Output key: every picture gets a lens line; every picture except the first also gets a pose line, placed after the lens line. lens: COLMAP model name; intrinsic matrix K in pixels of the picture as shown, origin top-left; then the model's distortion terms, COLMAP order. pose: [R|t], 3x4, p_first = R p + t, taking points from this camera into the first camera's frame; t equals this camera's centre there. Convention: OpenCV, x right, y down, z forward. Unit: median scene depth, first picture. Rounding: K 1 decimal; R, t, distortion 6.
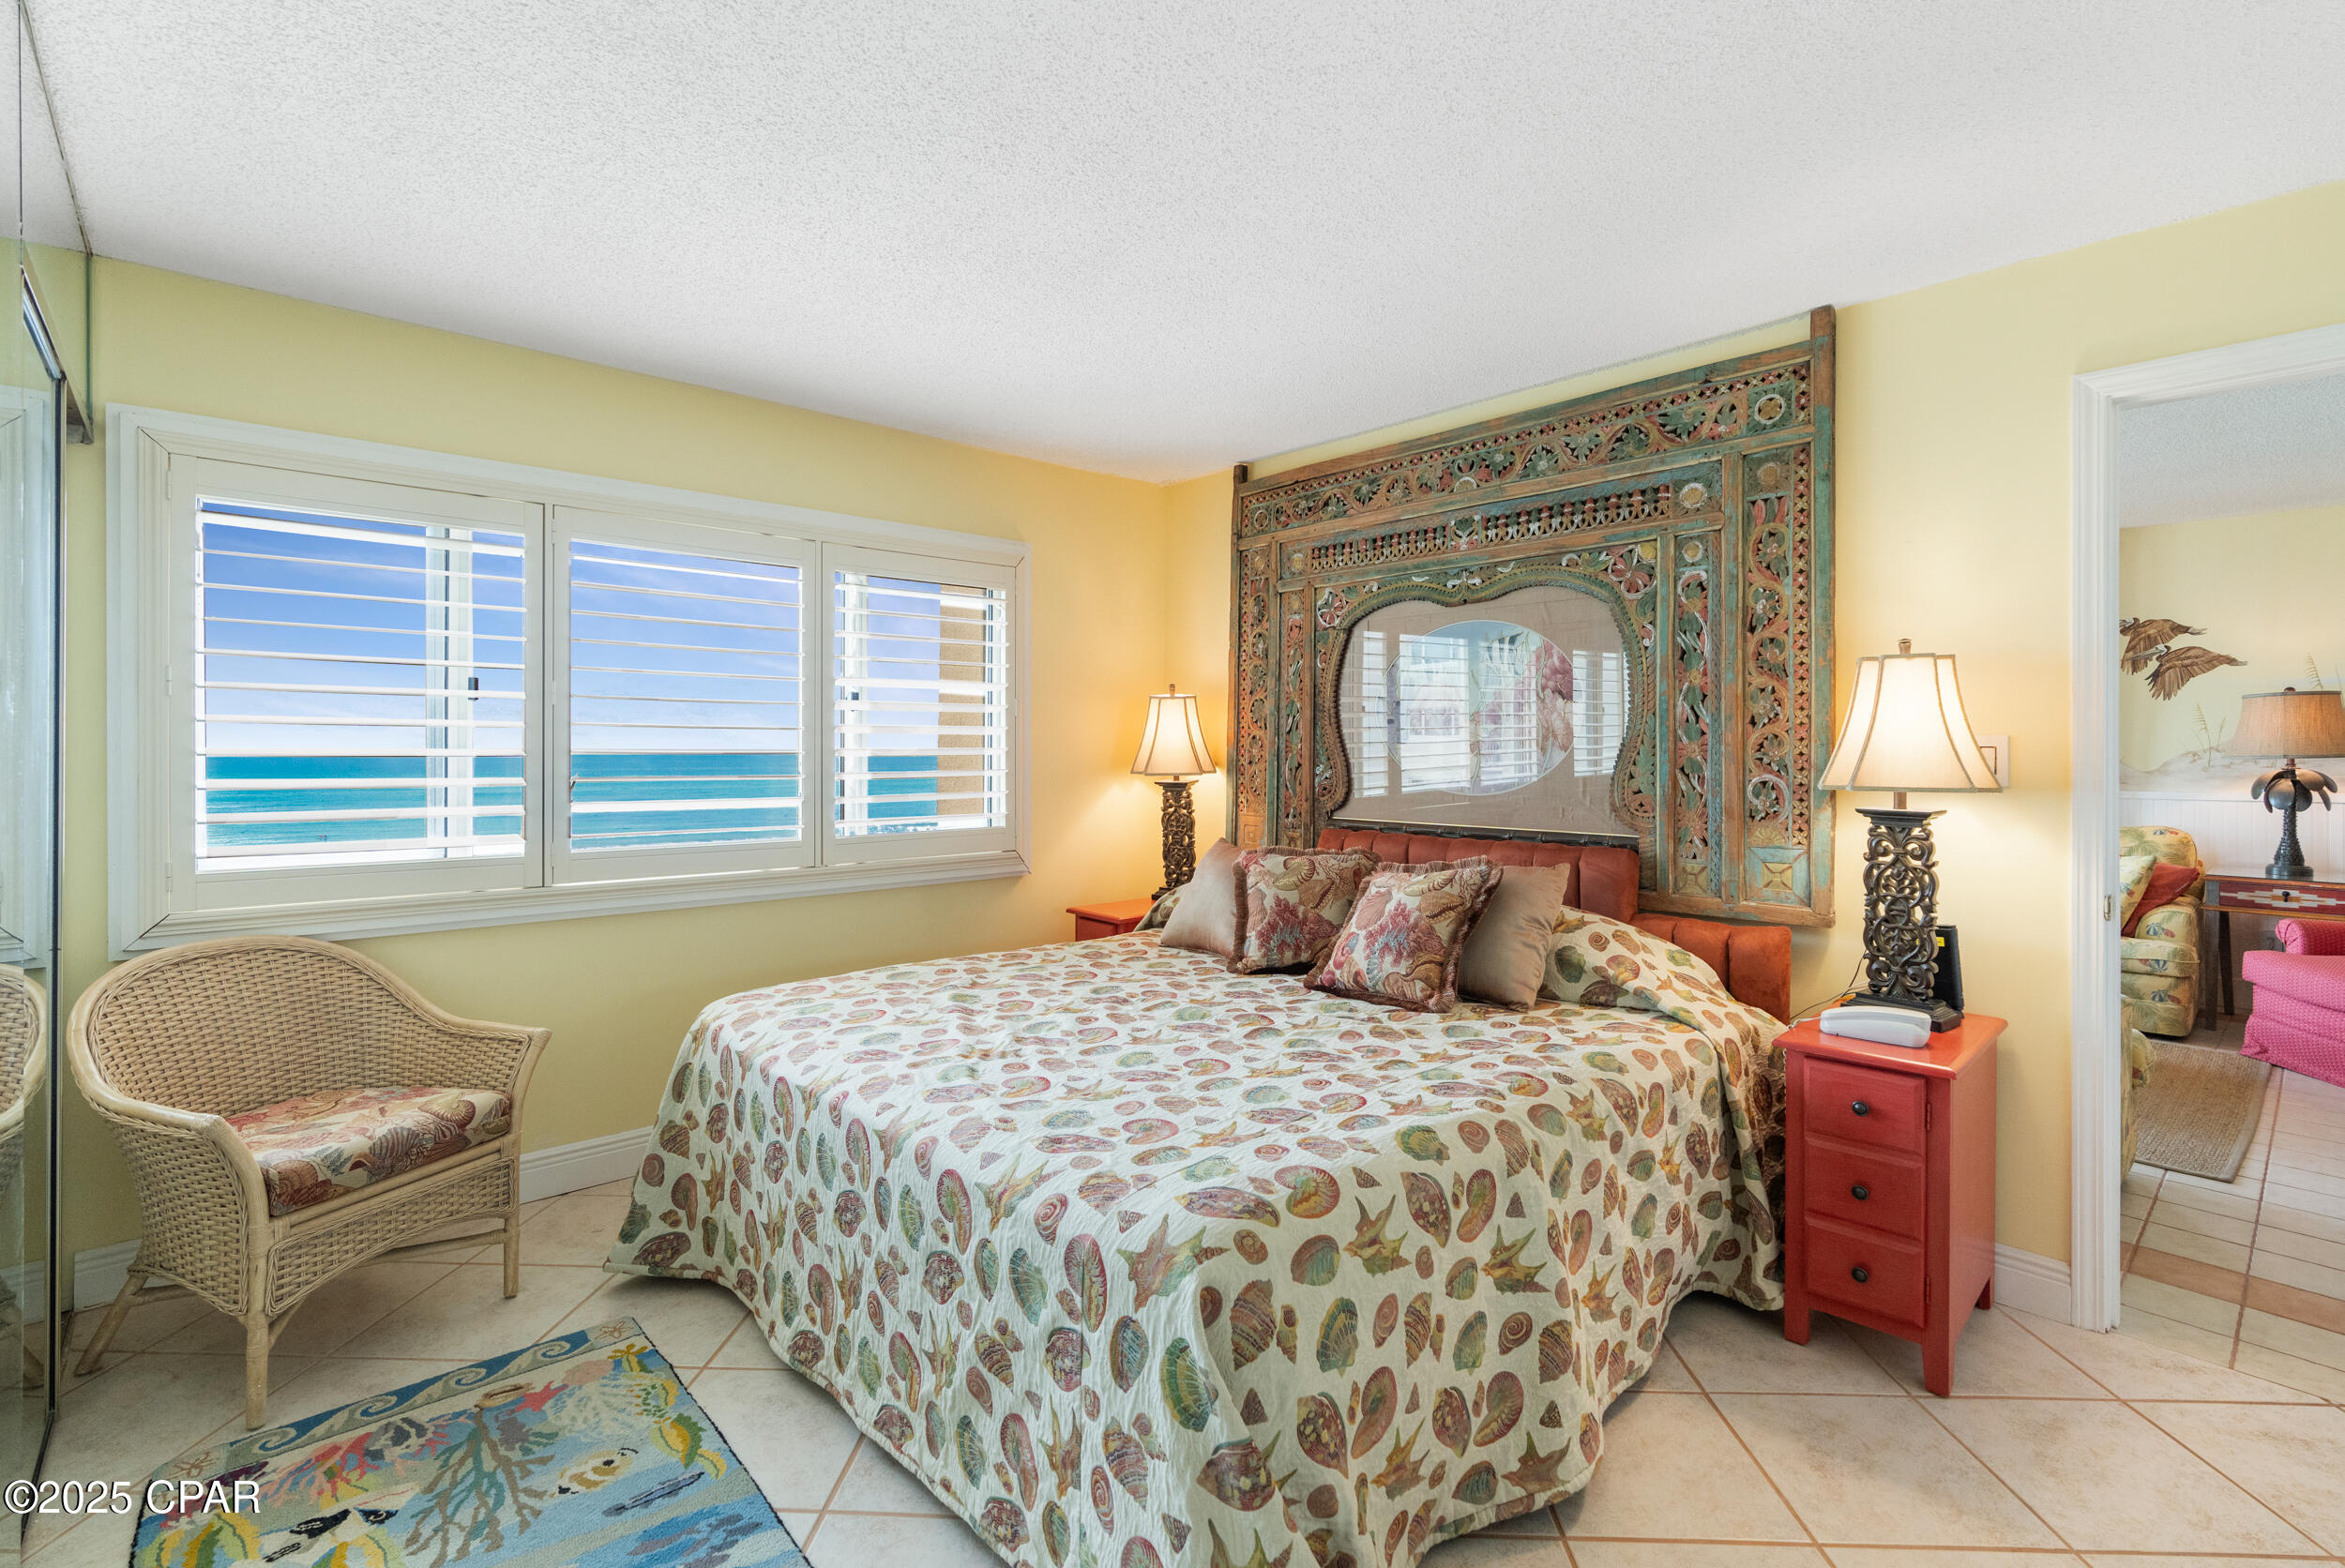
lens RADIAL K [[1075.8, 0, 1171.3], [0, 1075.8, 711.3], [0, 0, 1]] dist [-0.009837, 0.000491]
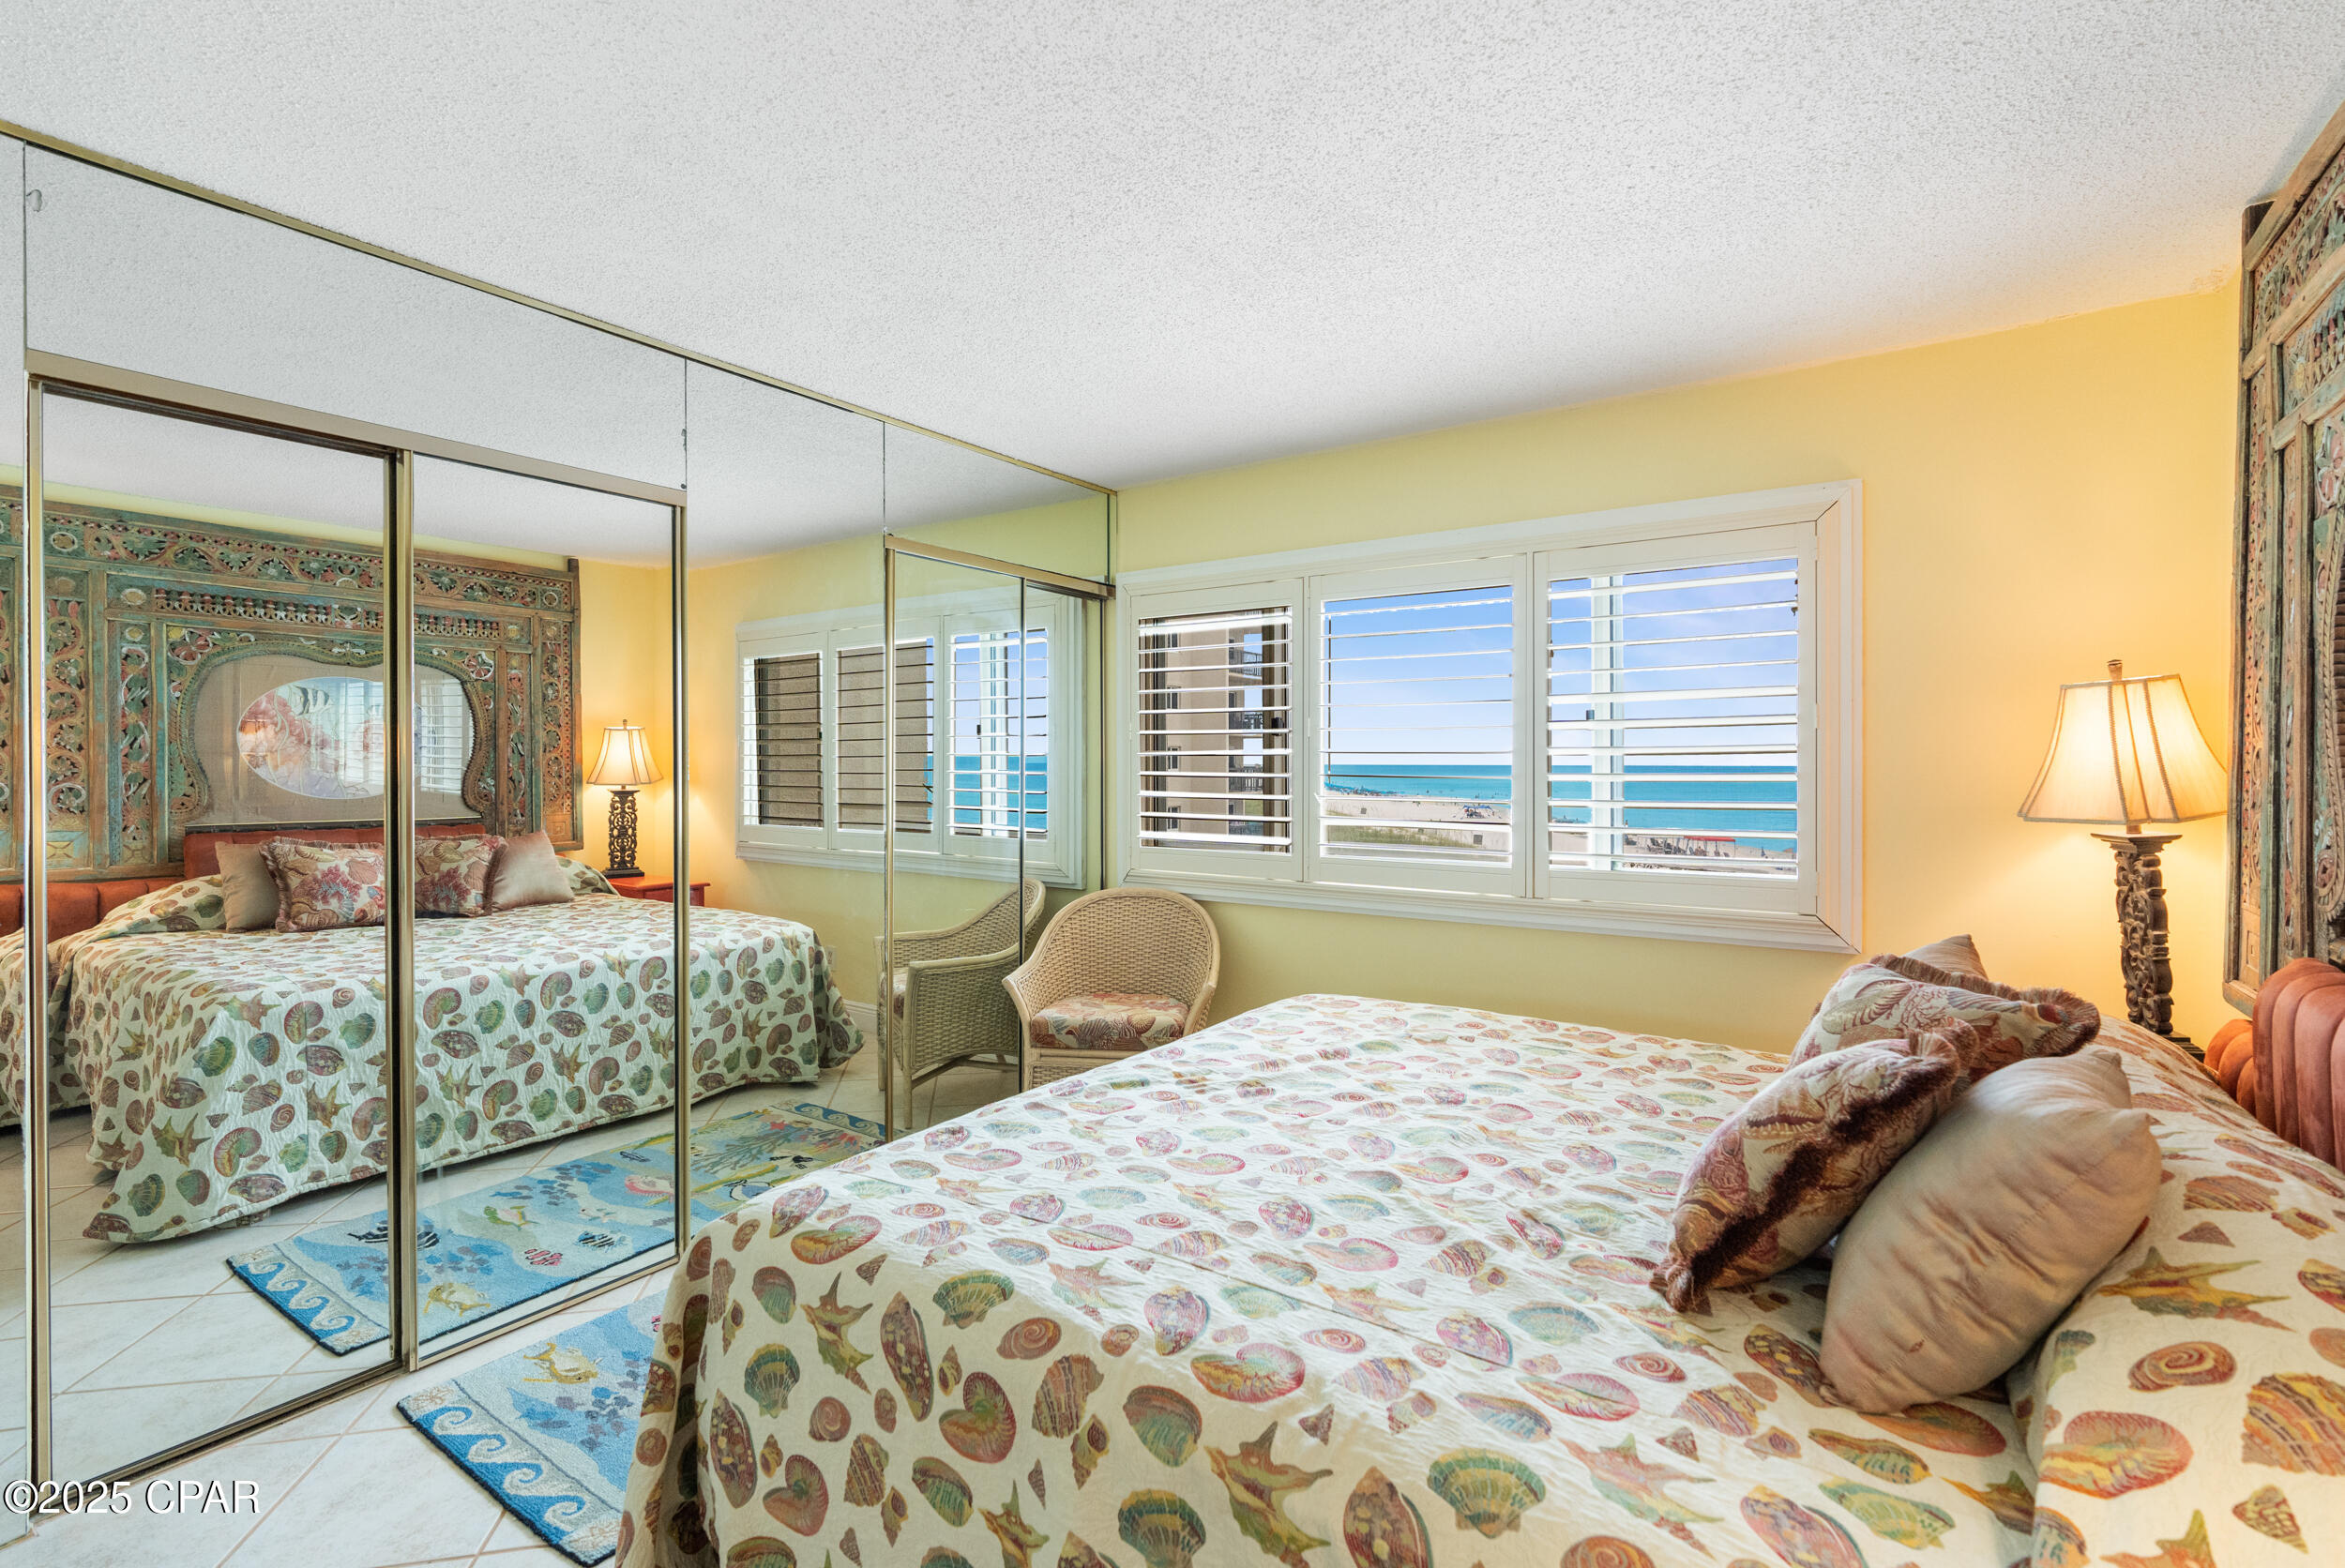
lens RADIAL K [[1057.4, 0, 1172.5], [0, 1057.4, 784.0], [0, 0, 1]] dist [-0.009372, 0.000817]
pose [[0.236435, 0.017346, -0.971493, 0.953721], [0.029988, 0.999234, 0.025139, 0.021016], [0.971185, -0.035076, 0.235733, 0.933796]]
